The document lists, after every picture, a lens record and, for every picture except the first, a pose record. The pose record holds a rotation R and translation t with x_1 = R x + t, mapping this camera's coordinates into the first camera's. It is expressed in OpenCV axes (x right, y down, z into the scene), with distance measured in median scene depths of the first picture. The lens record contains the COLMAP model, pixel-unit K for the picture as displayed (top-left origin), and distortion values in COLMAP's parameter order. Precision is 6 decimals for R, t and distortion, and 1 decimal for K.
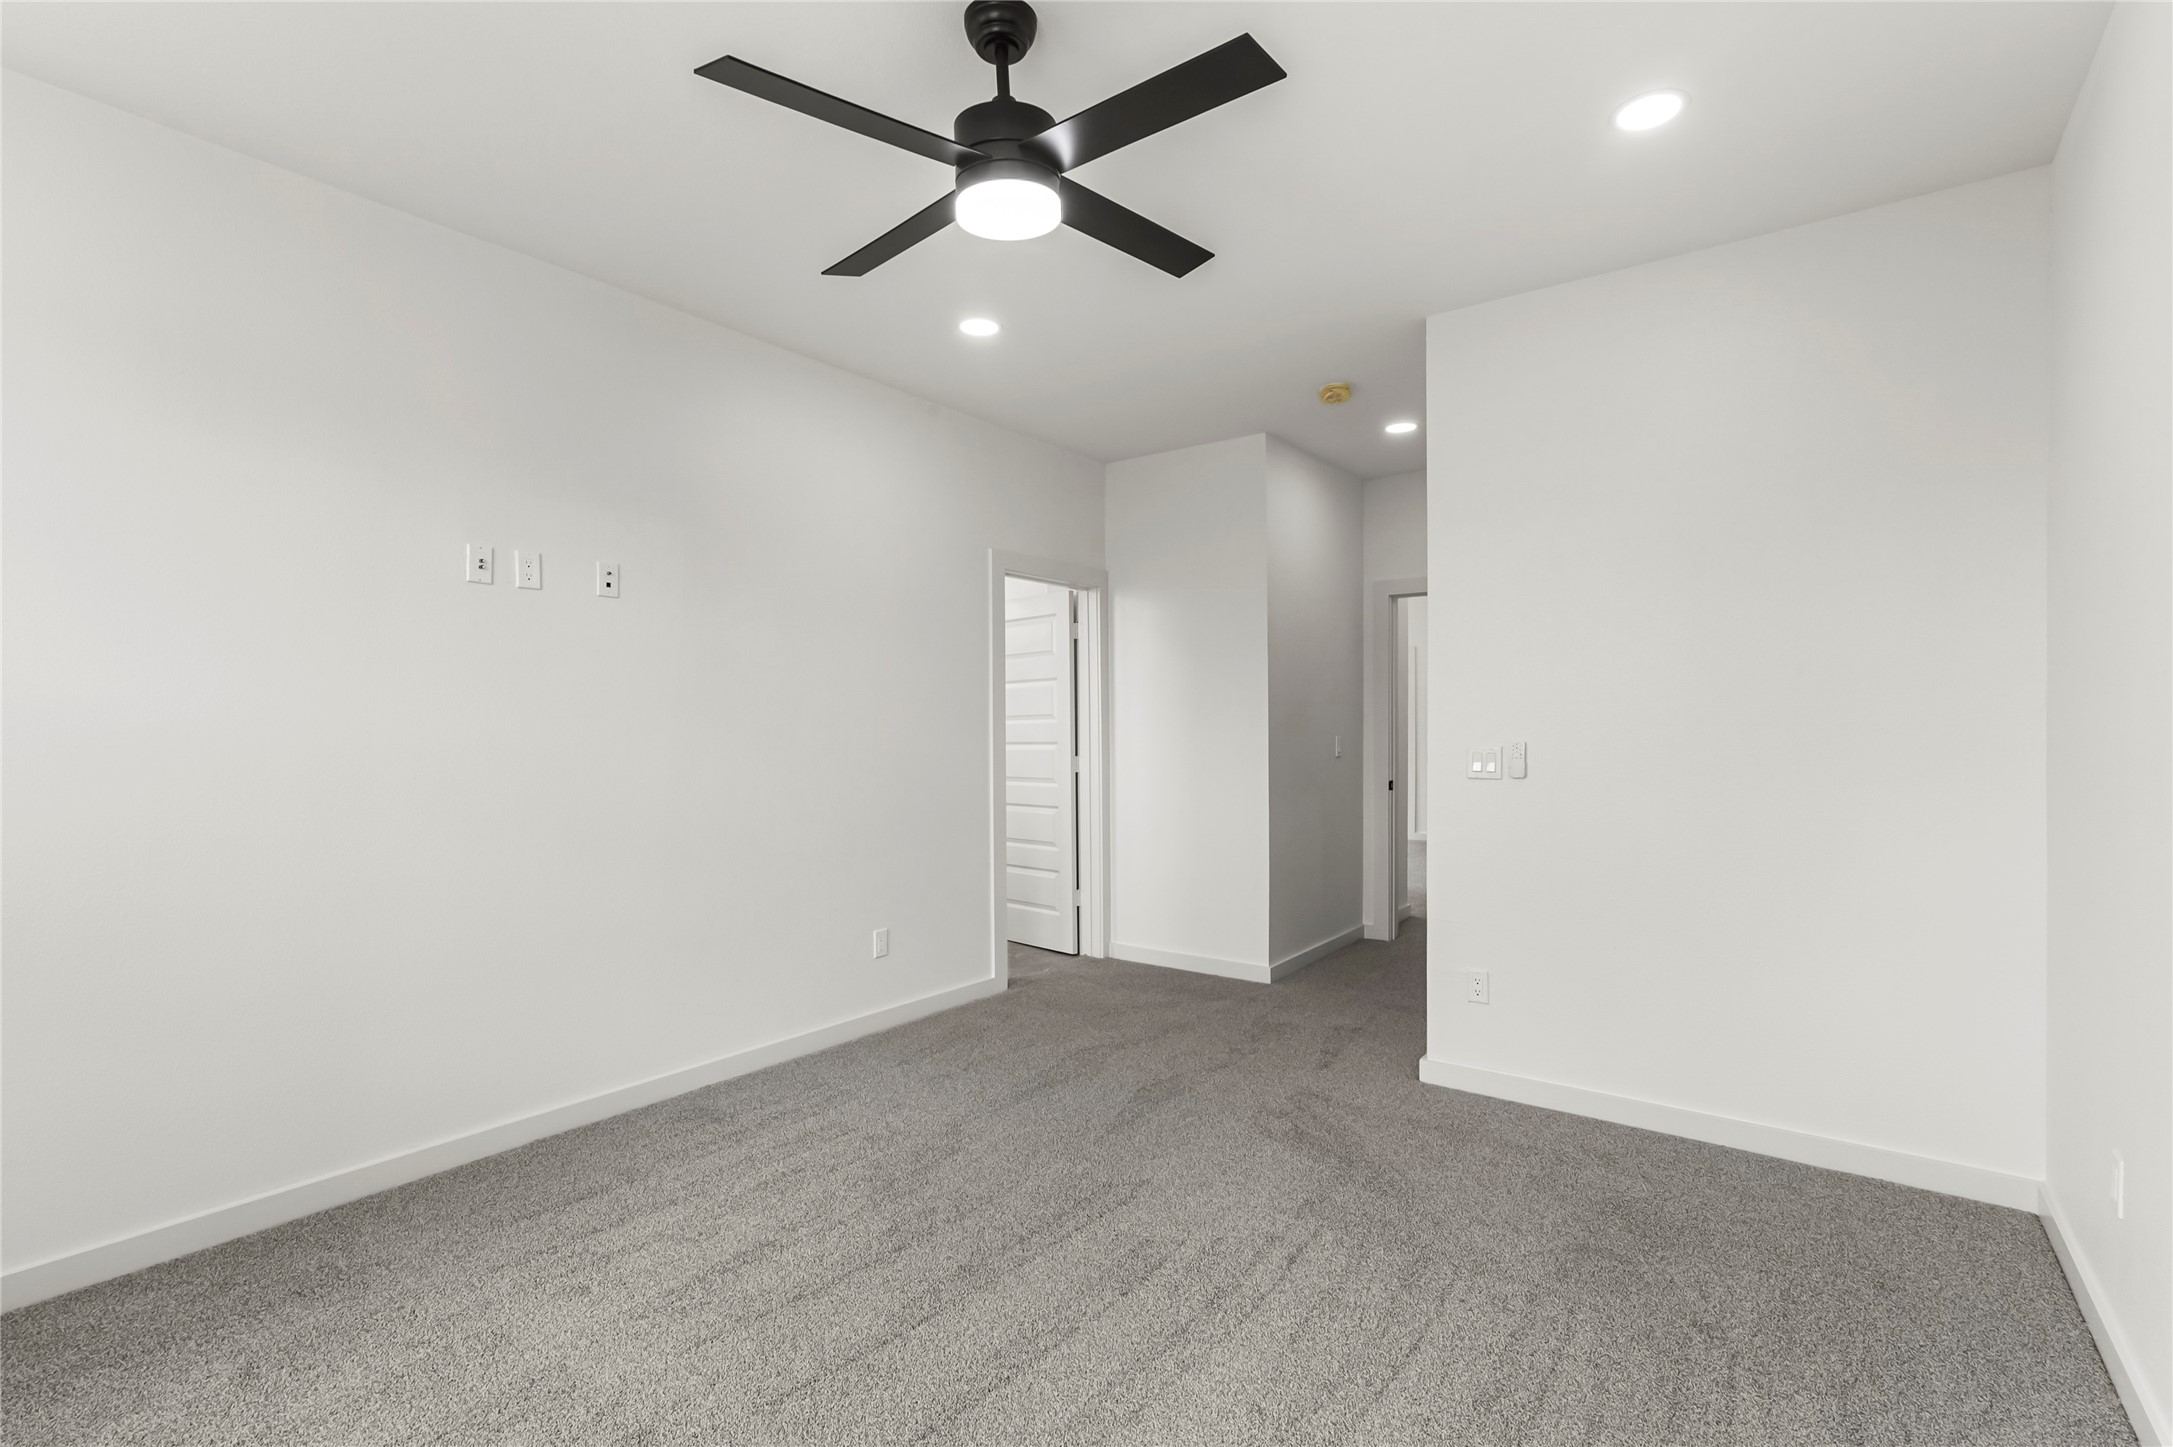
lens RADIAL K [[996.0, 0, 1095.5], [0, 996.0, 725.1], [0, 0, 1]] dist [-0.000679, 0.000178]
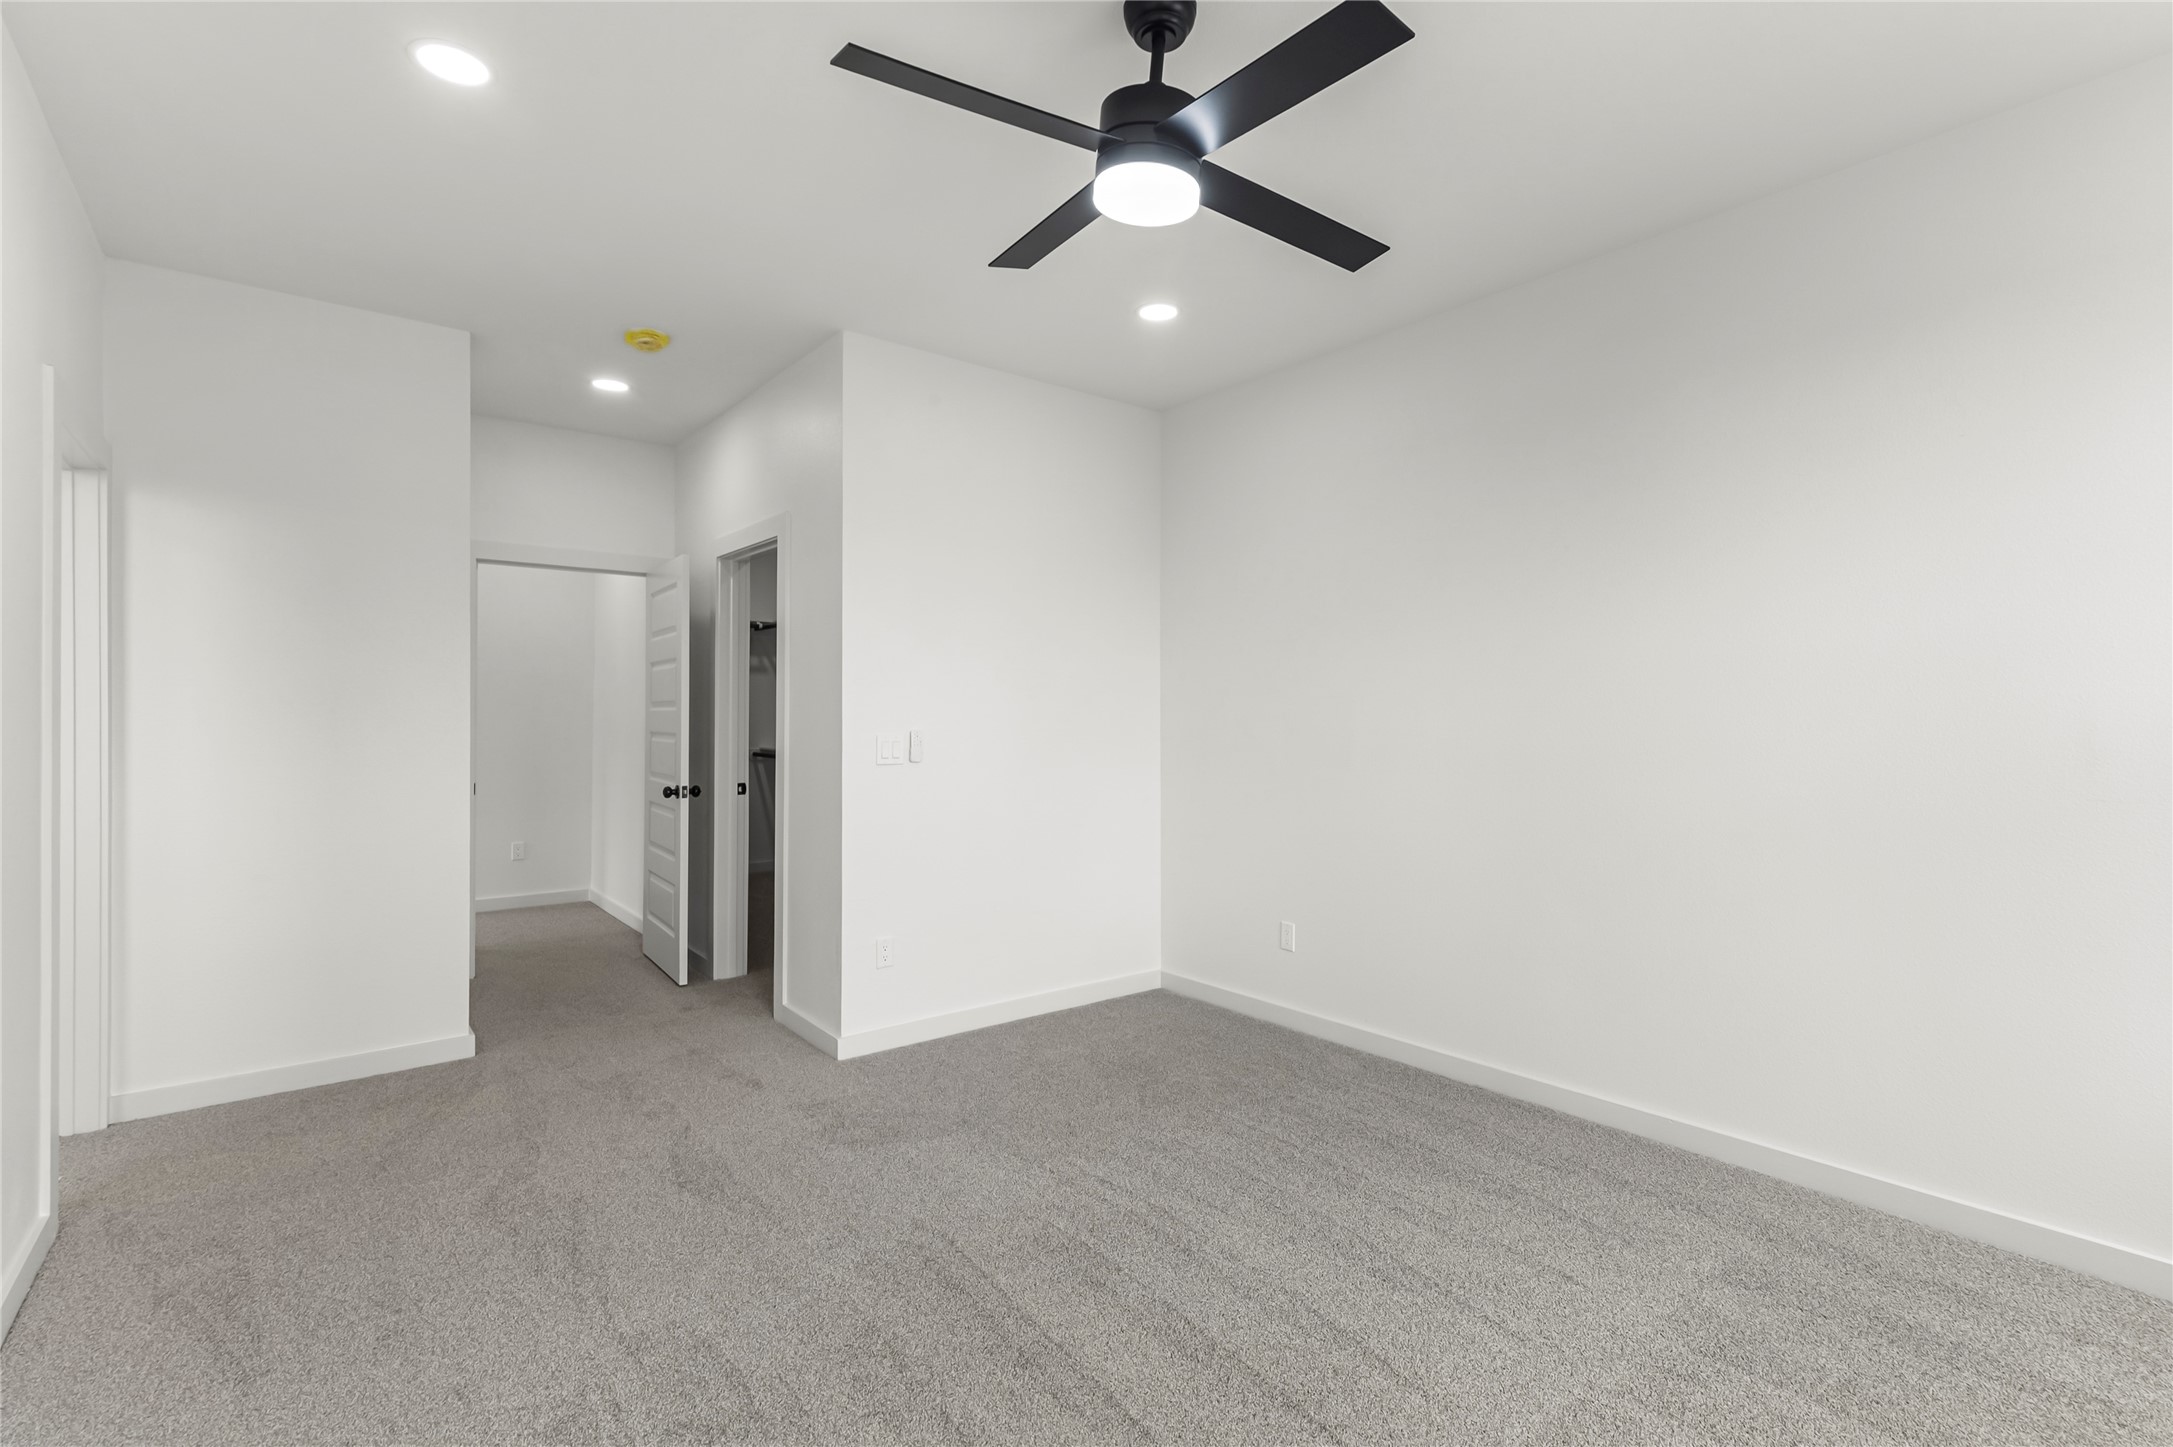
lens RADIAL K [[996.0, 0, 1094.8], [0, 996.0, 721.1], [0, 0, 1]] dist [-0.000679, 0.000178]
pose [[0.243951, 0.003972, 0.969780, -0.614106], [0.000180, 0.999991, -0.004141, 0.010464], [-0.969788, 0.001185, 0.243948, 0.492726]]
